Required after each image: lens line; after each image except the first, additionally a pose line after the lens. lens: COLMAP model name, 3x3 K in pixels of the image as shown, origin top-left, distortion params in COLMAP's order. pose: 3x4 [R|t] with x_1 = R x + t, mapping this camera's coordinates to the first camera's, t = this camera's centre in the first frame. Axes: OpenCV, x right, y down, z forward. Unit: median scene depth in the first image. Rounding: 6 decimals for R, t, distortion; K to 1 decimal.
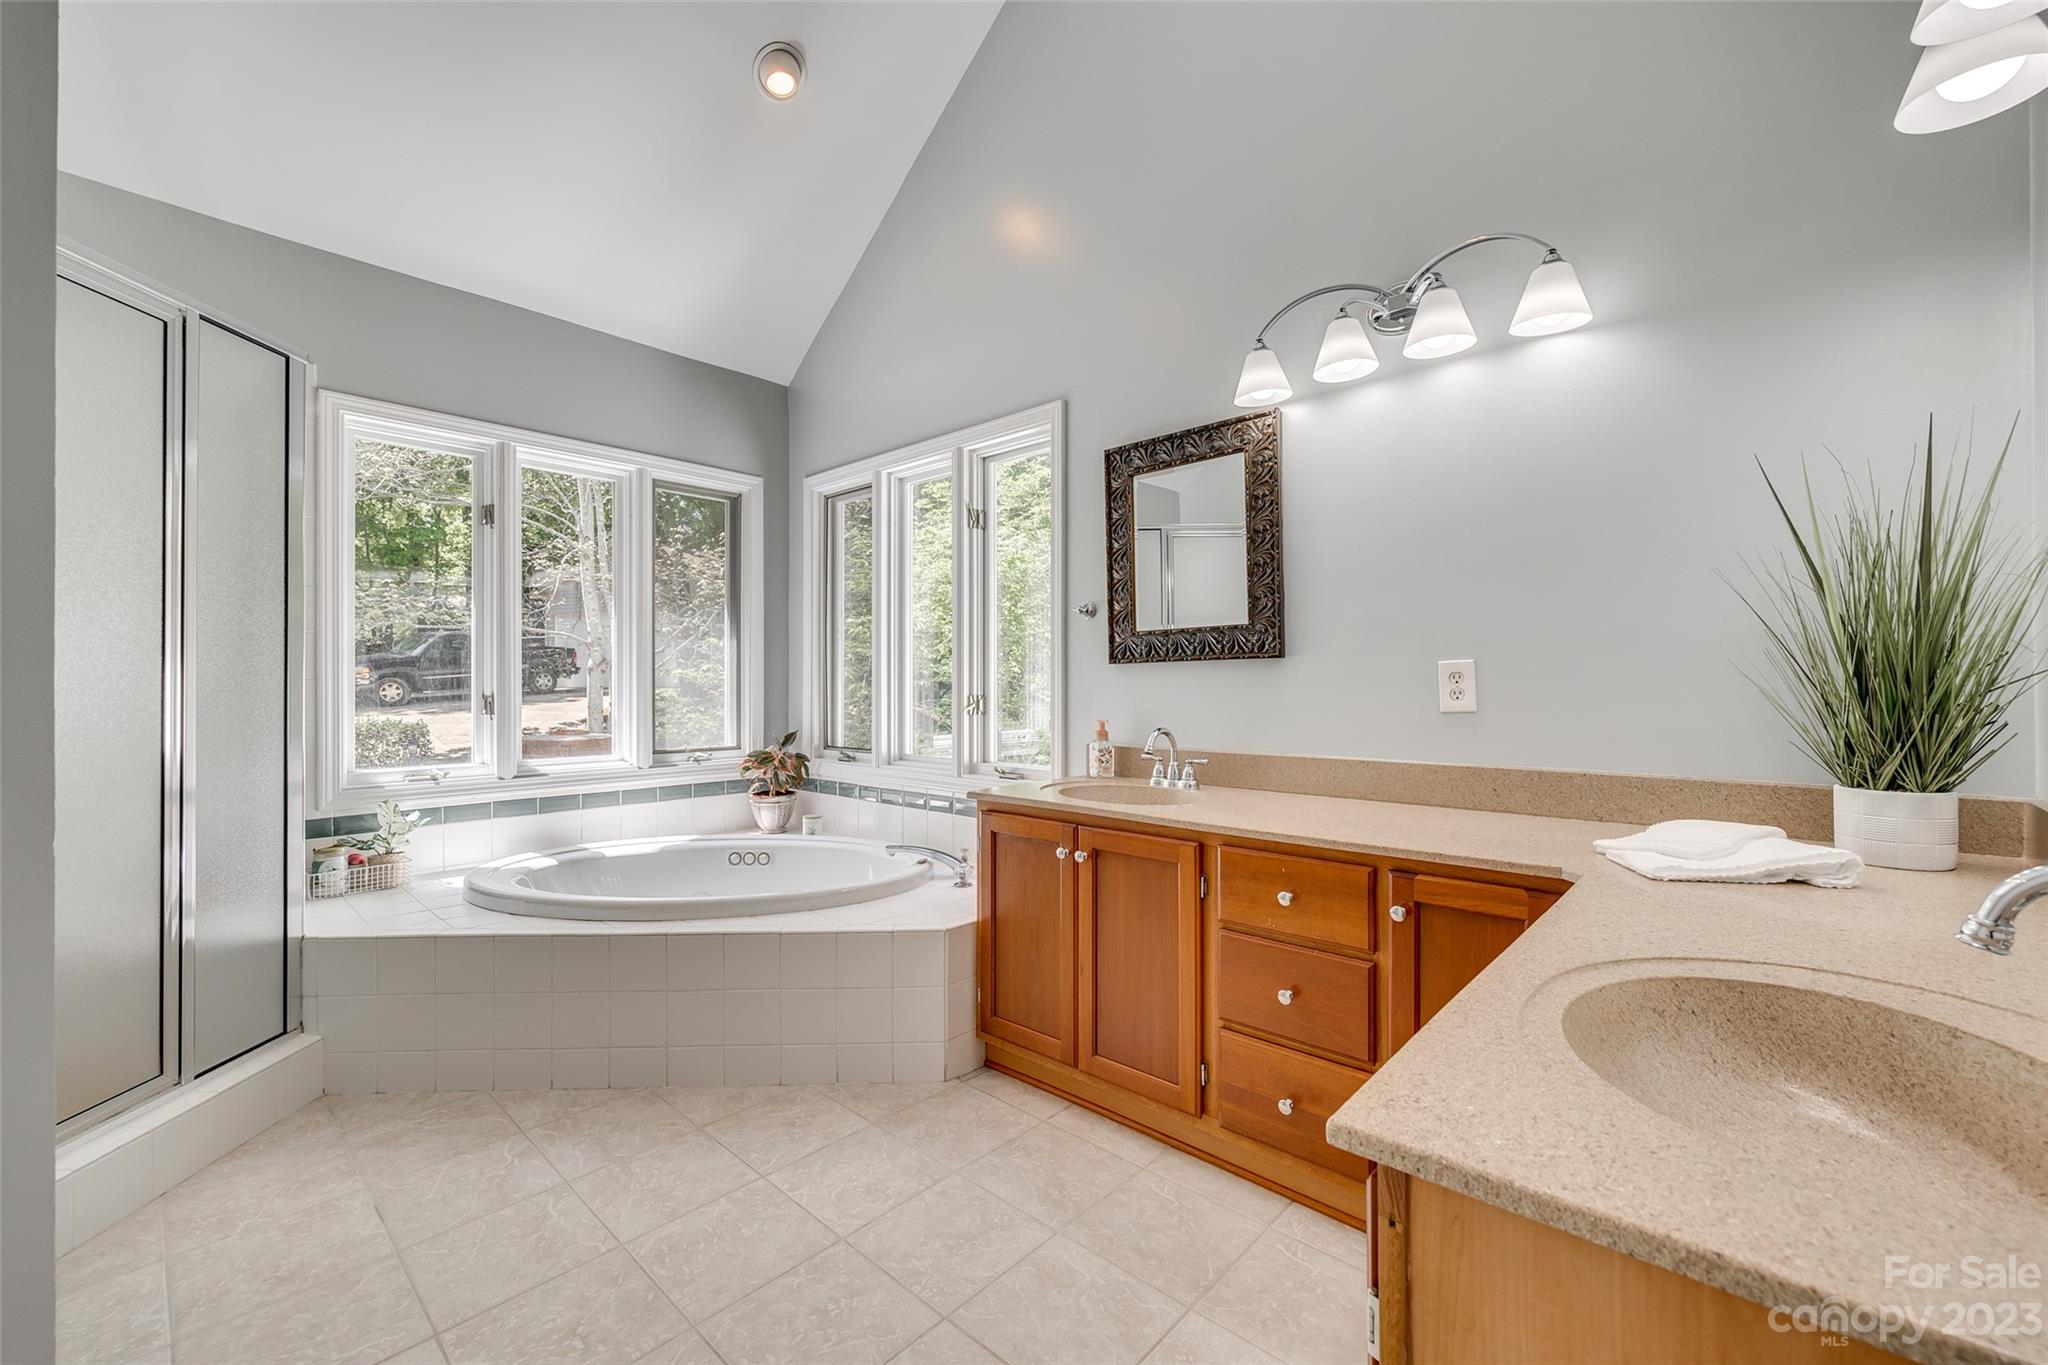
lens RADIAL K [[828.7, 0, 1026.3], [0, 828.7, 686.6], [0, 0, 1]] dist [0.000605, 0.000182]
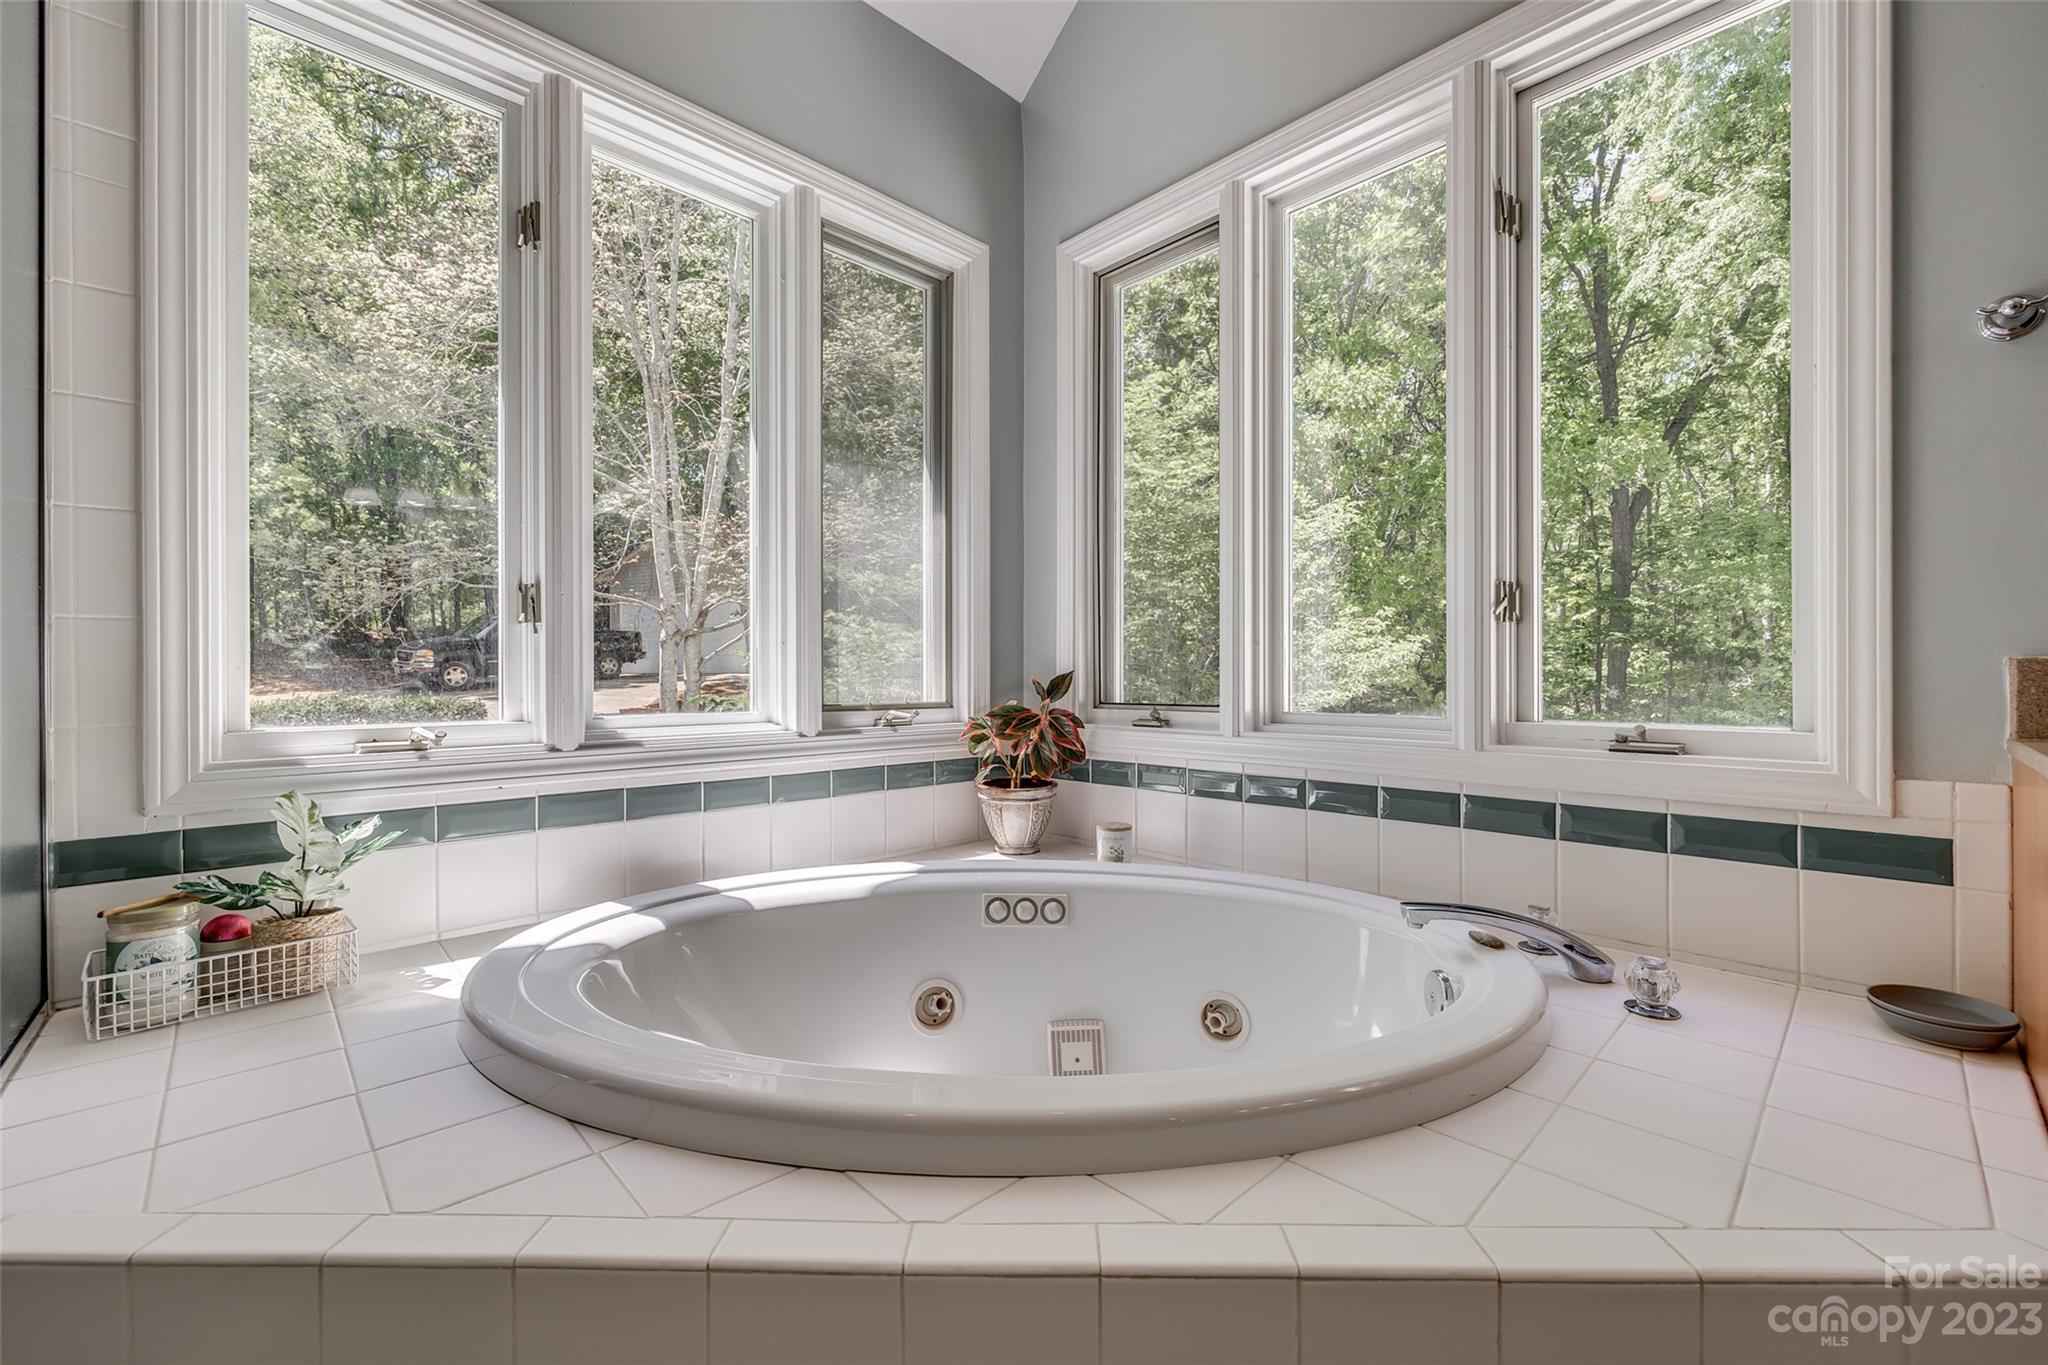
lens RADIAL K [[832.0, 0, 1030.6], [0, 832.0, 676.9], [0, 0, 1]] dist [0.001187, 0.000184]
pose [[0.998413, -0.001020, -0.056308, -0.278535], [0.000945, 0.999999, -0.001357, 0.059391], [0.056309, 0.001301, 0.998413, 0.451090]]
